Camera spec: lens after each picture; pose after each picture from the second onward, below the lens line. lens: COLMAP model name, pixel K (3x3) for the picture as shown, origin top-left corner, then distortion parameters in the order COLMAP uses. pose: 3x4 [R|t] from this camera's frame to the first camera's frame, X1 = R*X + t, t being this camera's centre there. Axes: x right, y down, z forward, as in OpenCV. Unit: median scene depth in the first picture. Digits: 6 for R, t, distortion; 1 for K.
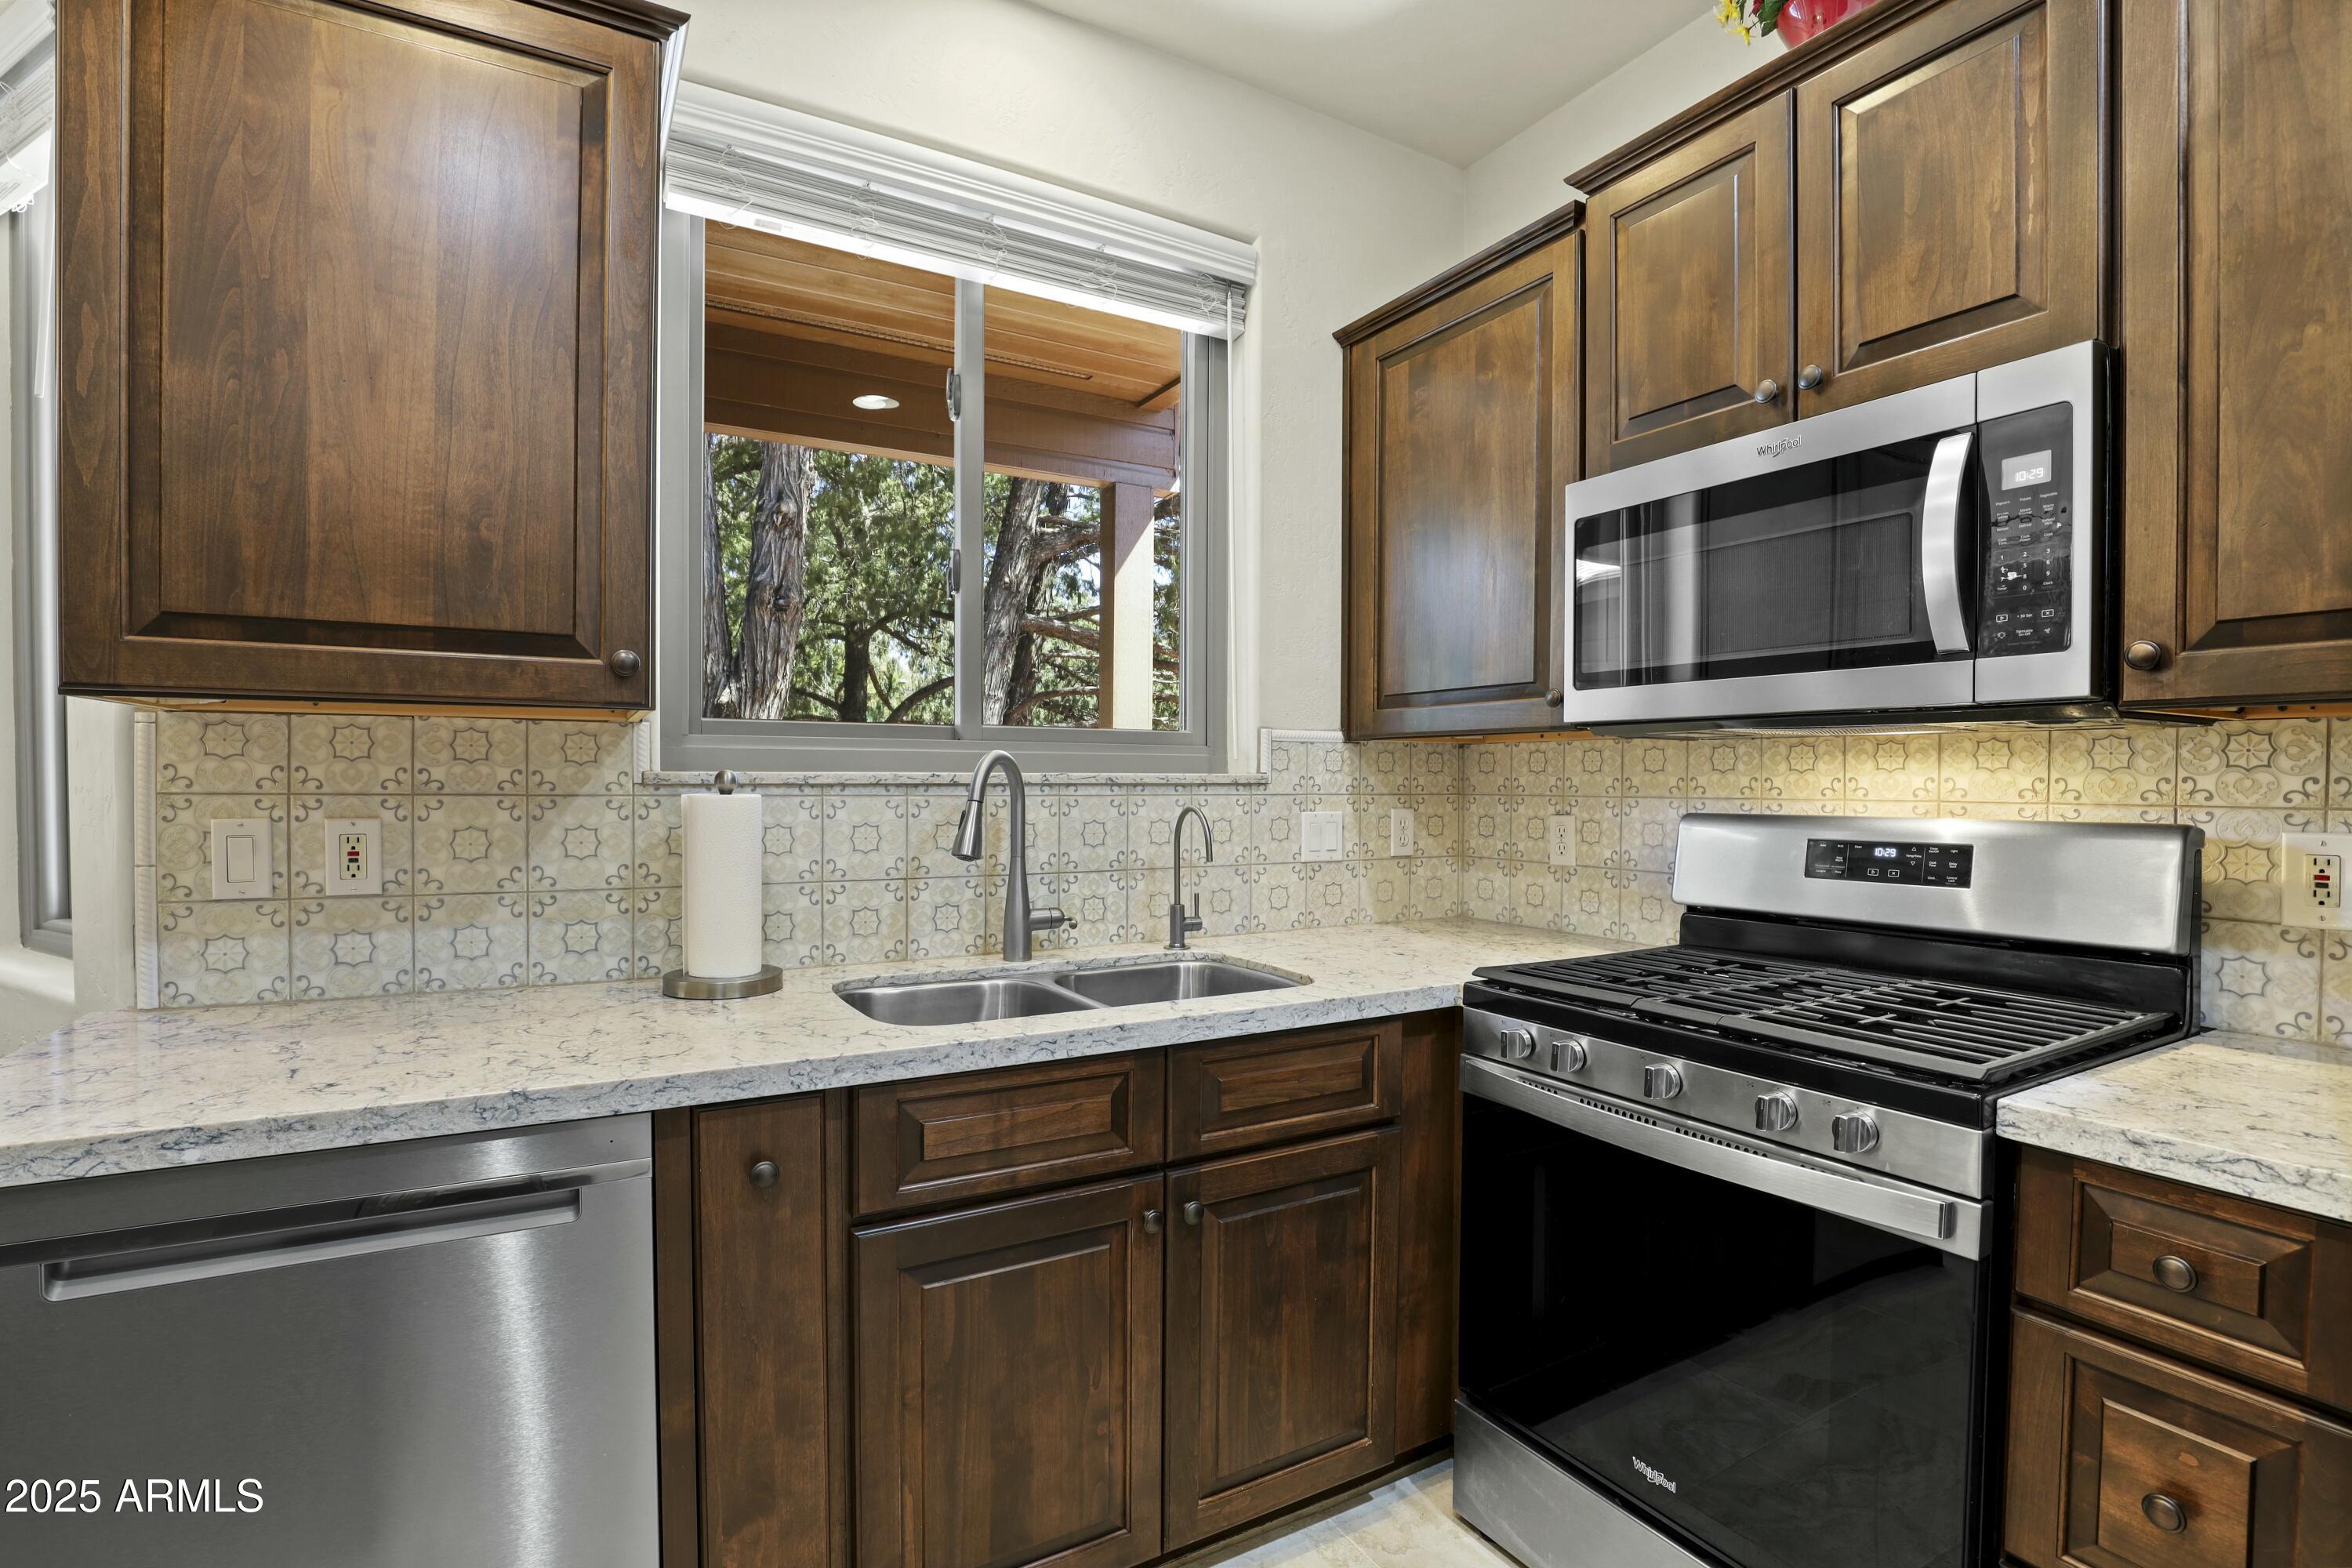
lens RADIAL K [[1116.0, 0, 1164.2], [0, 1116.0, 797.2], [0, 0, 1]] dist [-0.020811, 0.002864]
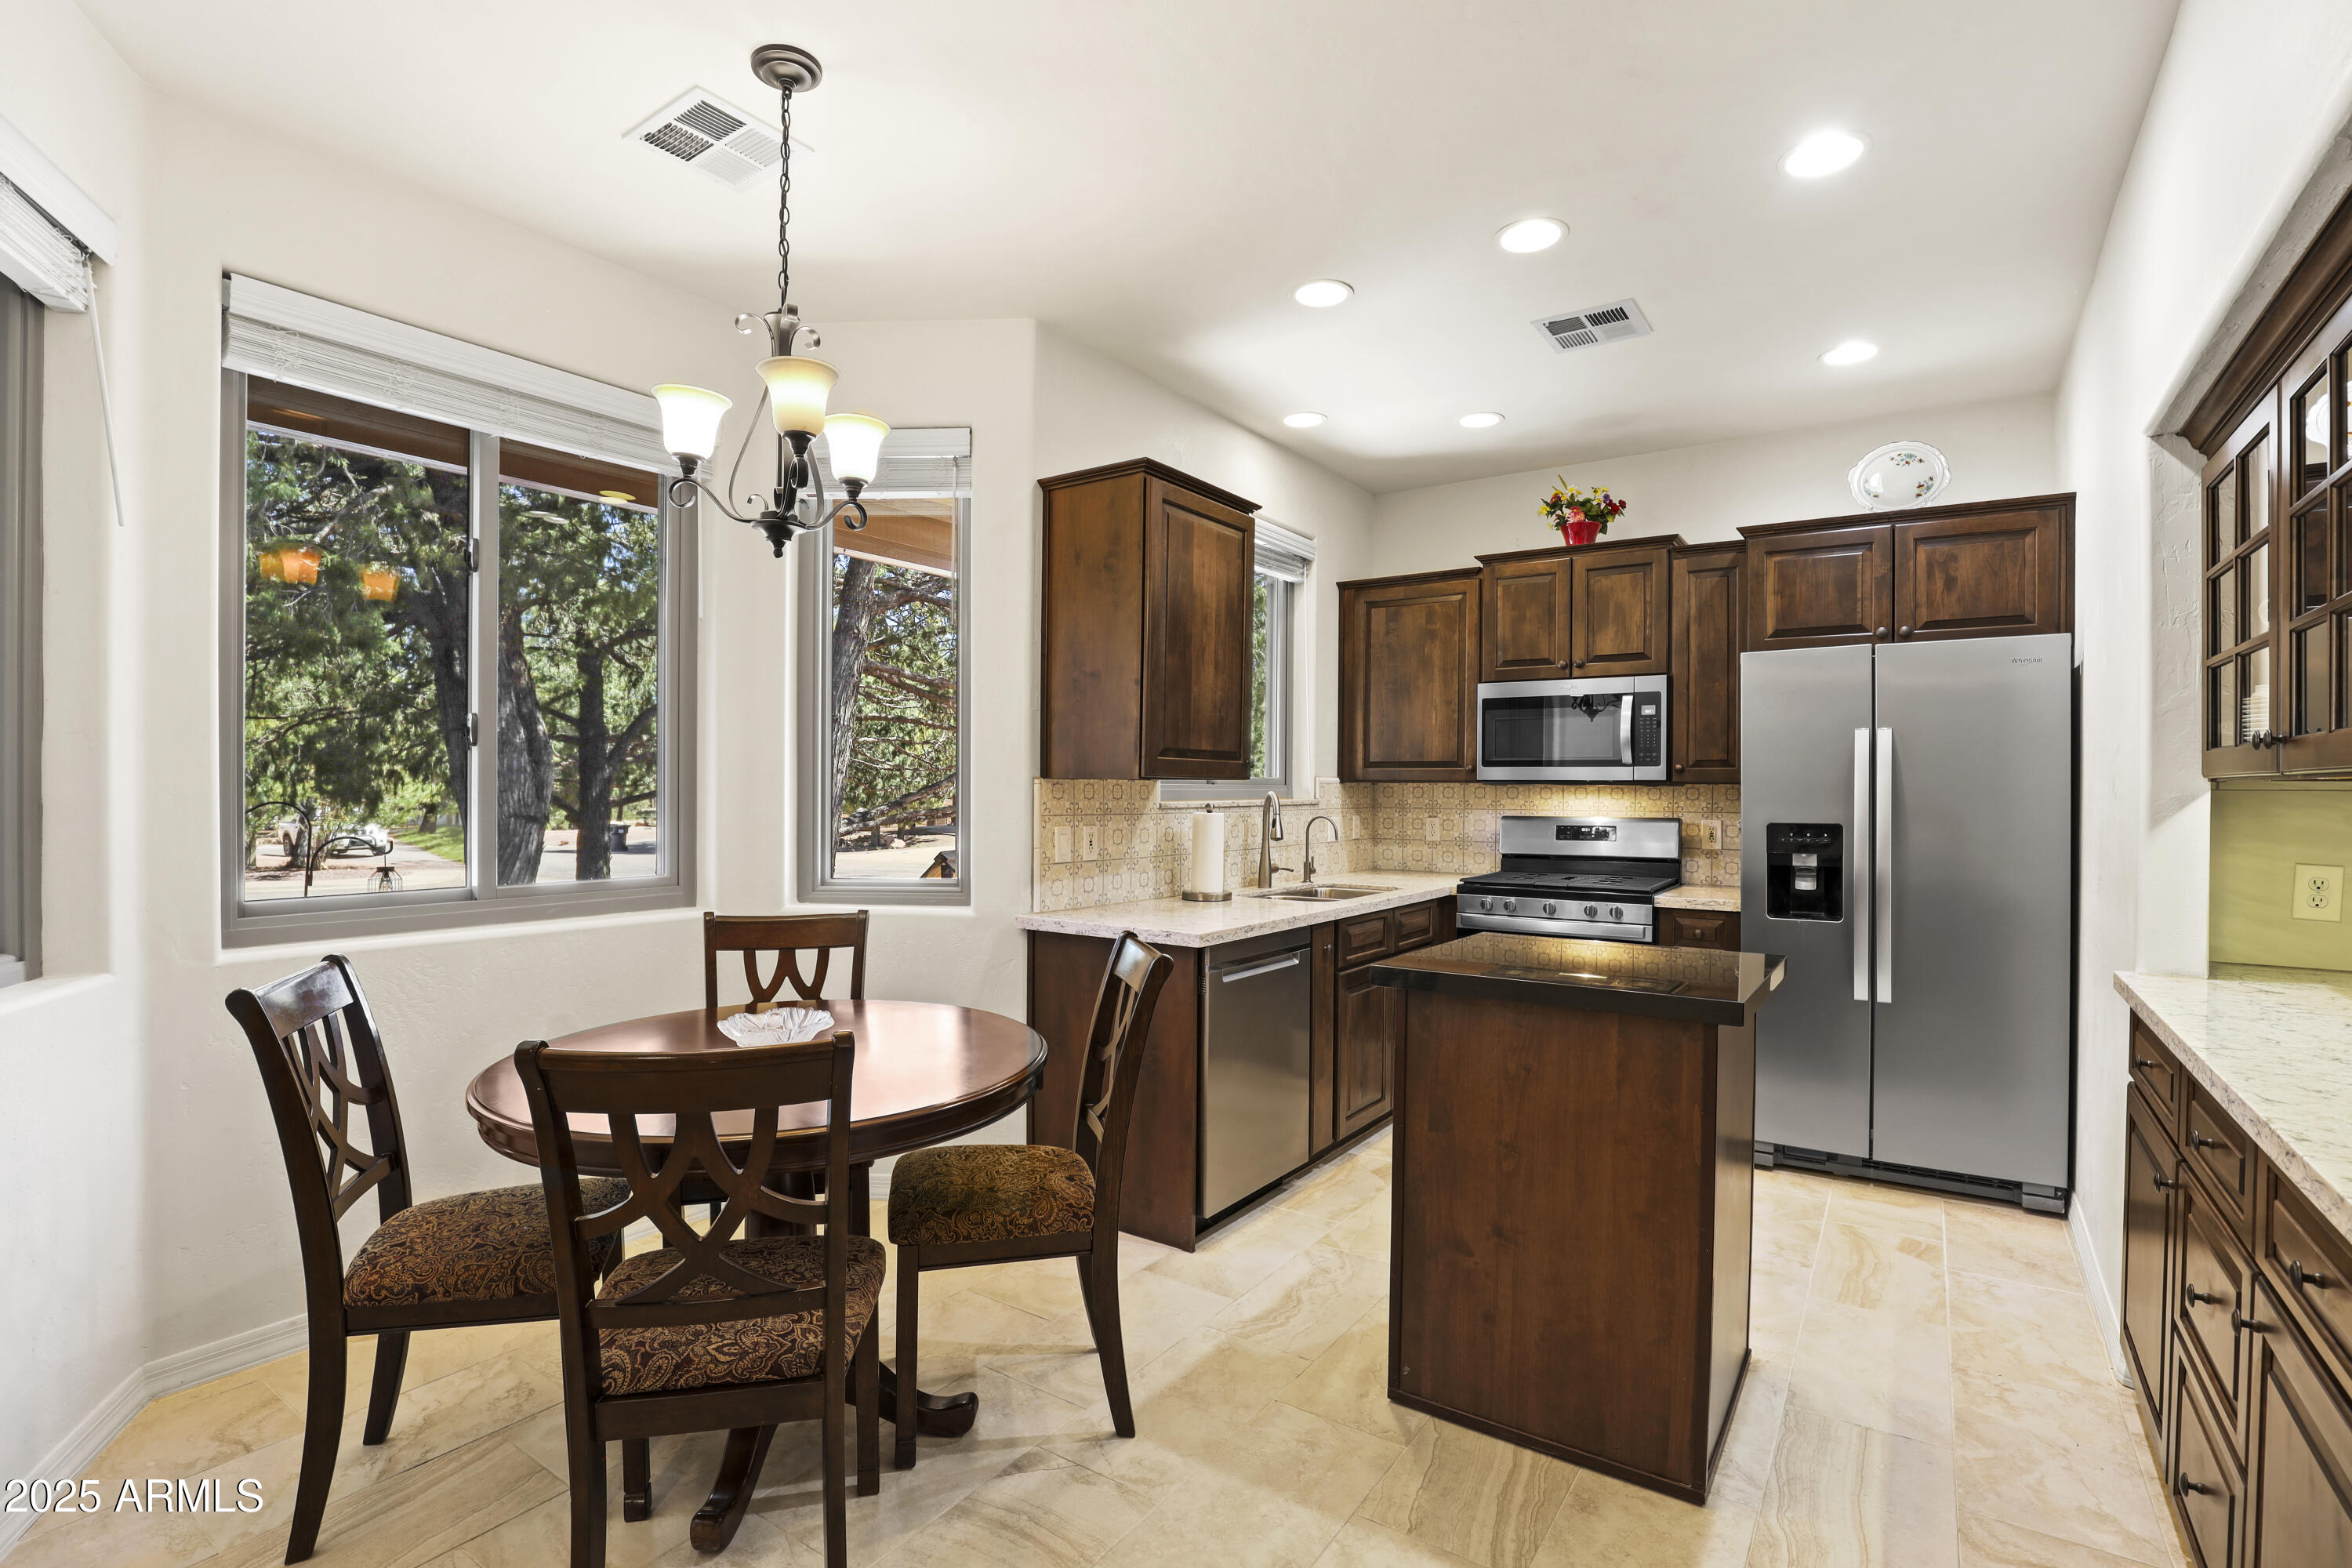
lens RADIAL K [[1116.0, 0, 1177.4], [0, 1116.0, 790.1], [0, 0, 1]] dist [-0.020811, 0.002864]
pose [[0.903252, -0.002332, 0.429104, -1.455724], [0.006410, 0.999947, -0.008057, -0.031742], [-0.429062, 0.010028, 0.903219, -1.057731]]
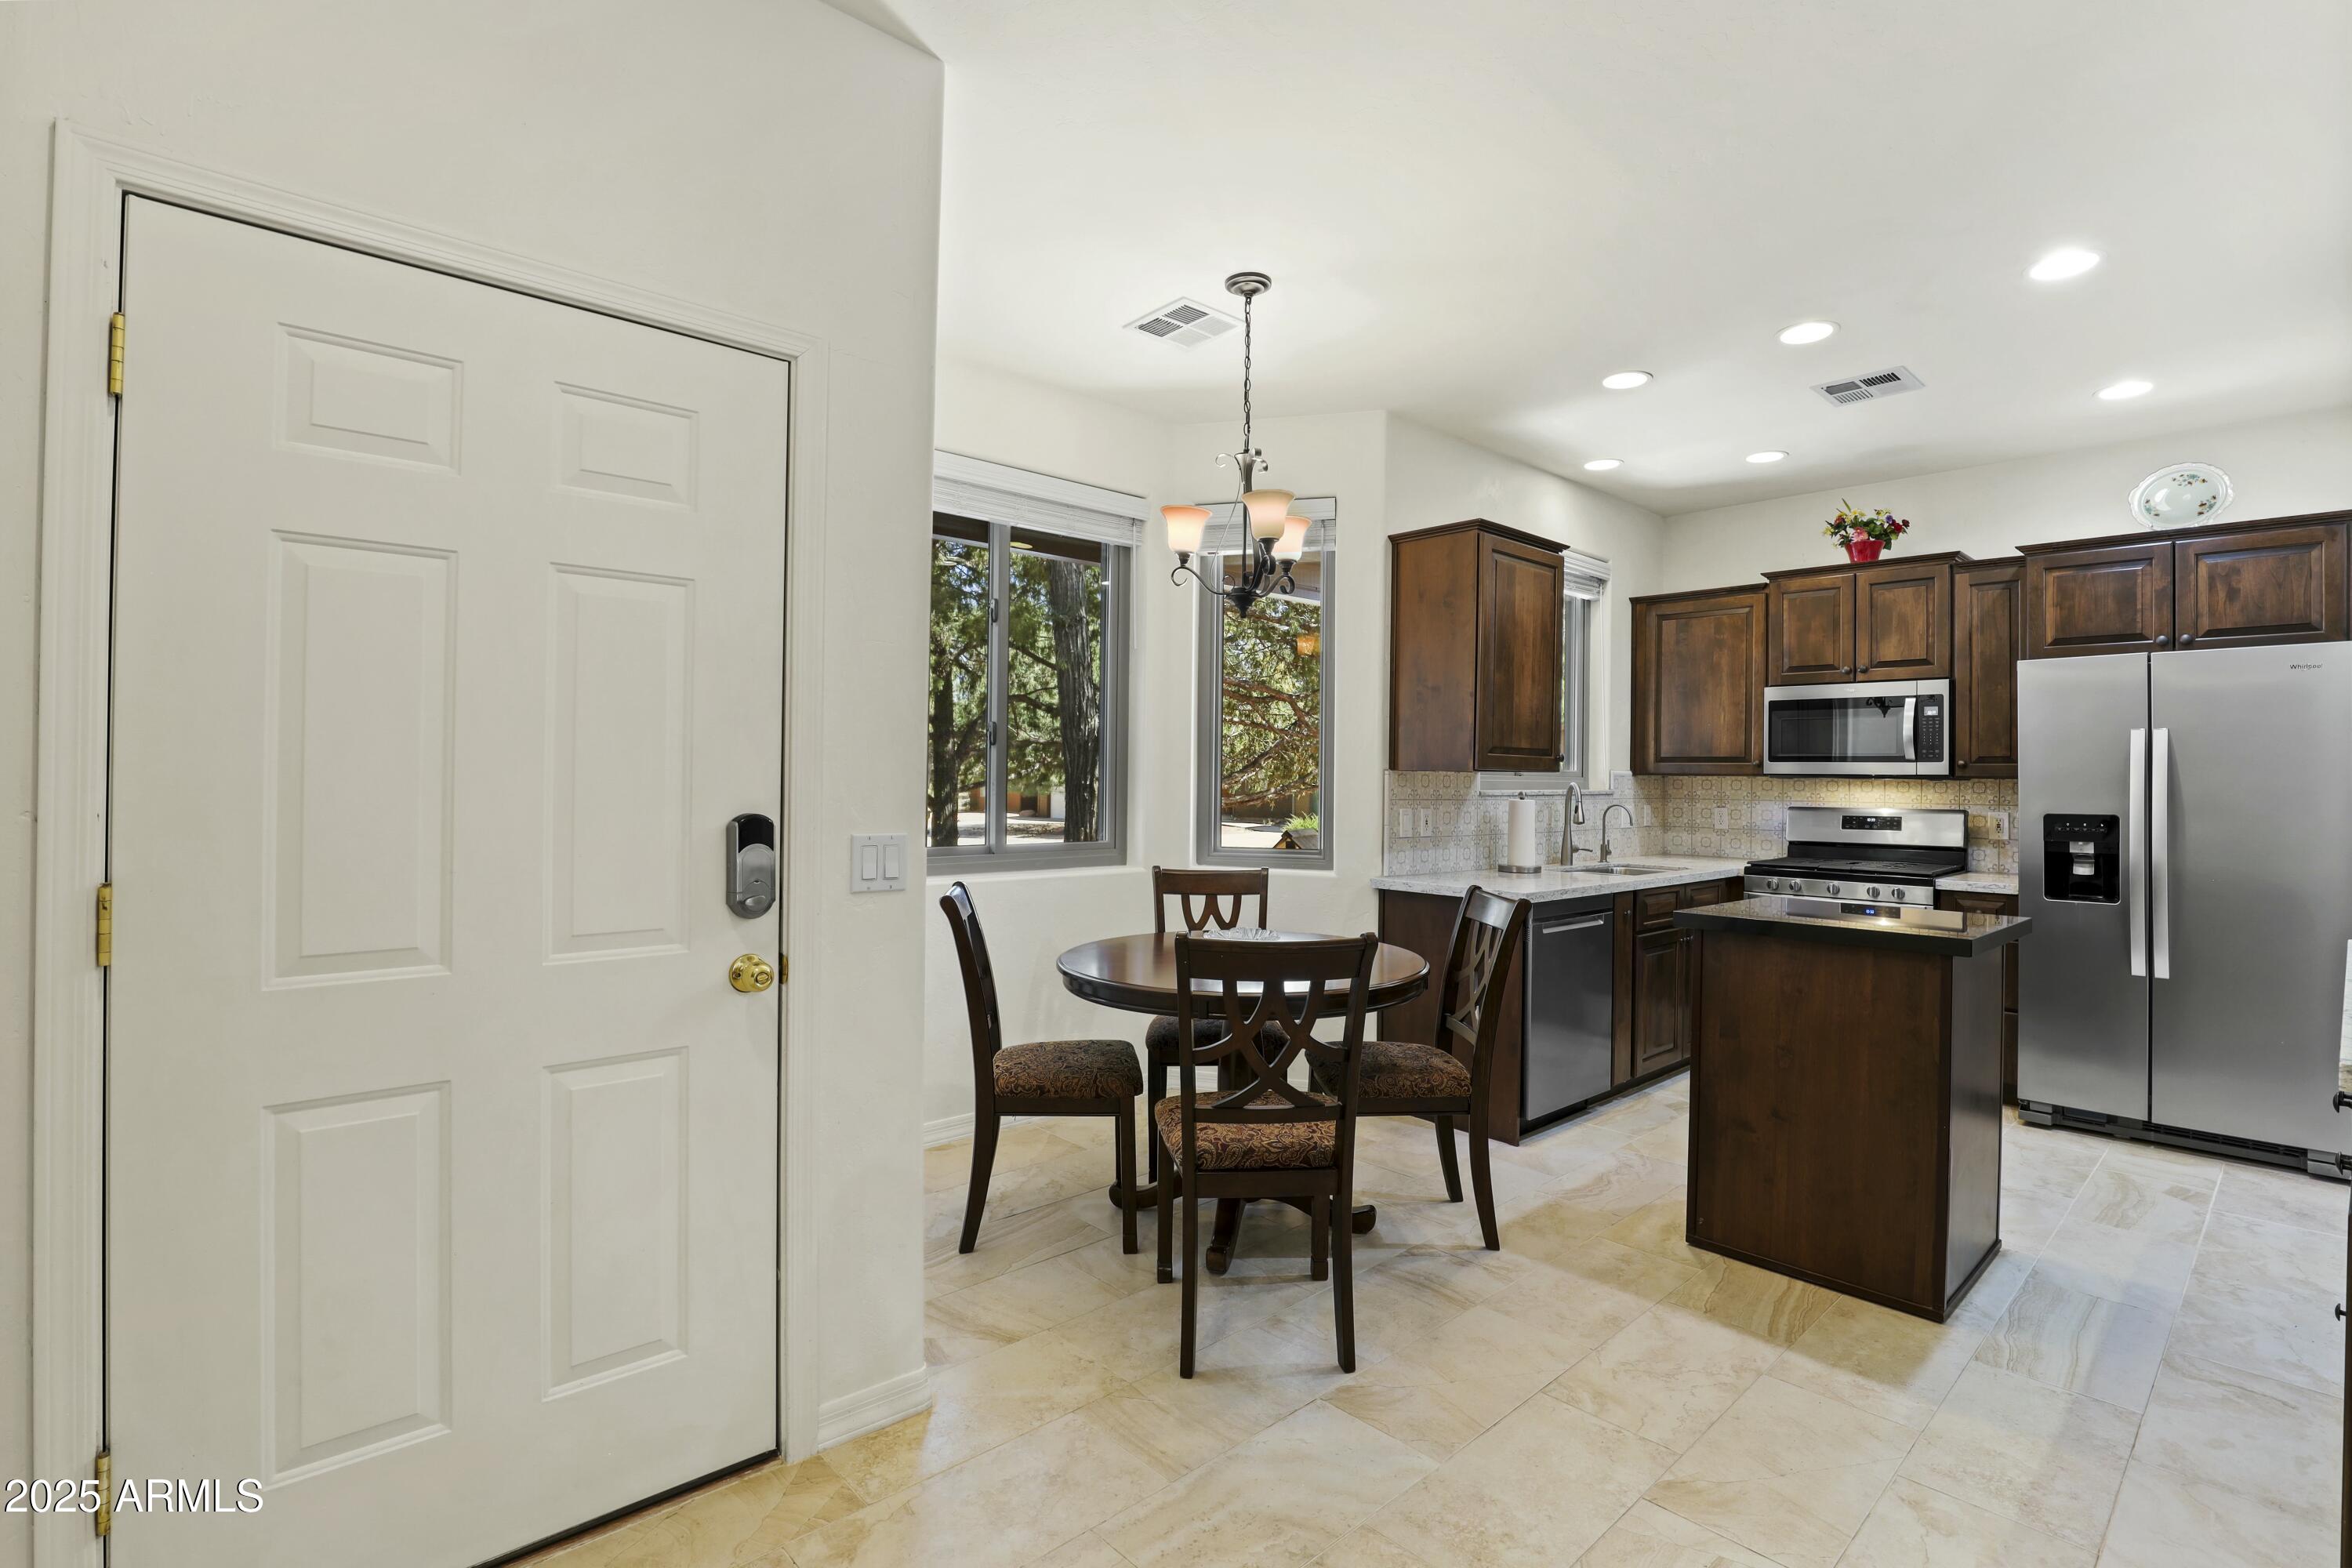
lens RADIAL K [[1116.0, 0, 1191.7], [0, 1116.0, 762.5], [0, 0, 1]] dist [-0.020811, 0.002864]
pose [[0.974604, 0.009055, 0.223753, -1.827783], [-0.003229, 0.999647, -0.026390, -0.019301], [-0.223913, 0.024997, 0.974288, -1.518491]]
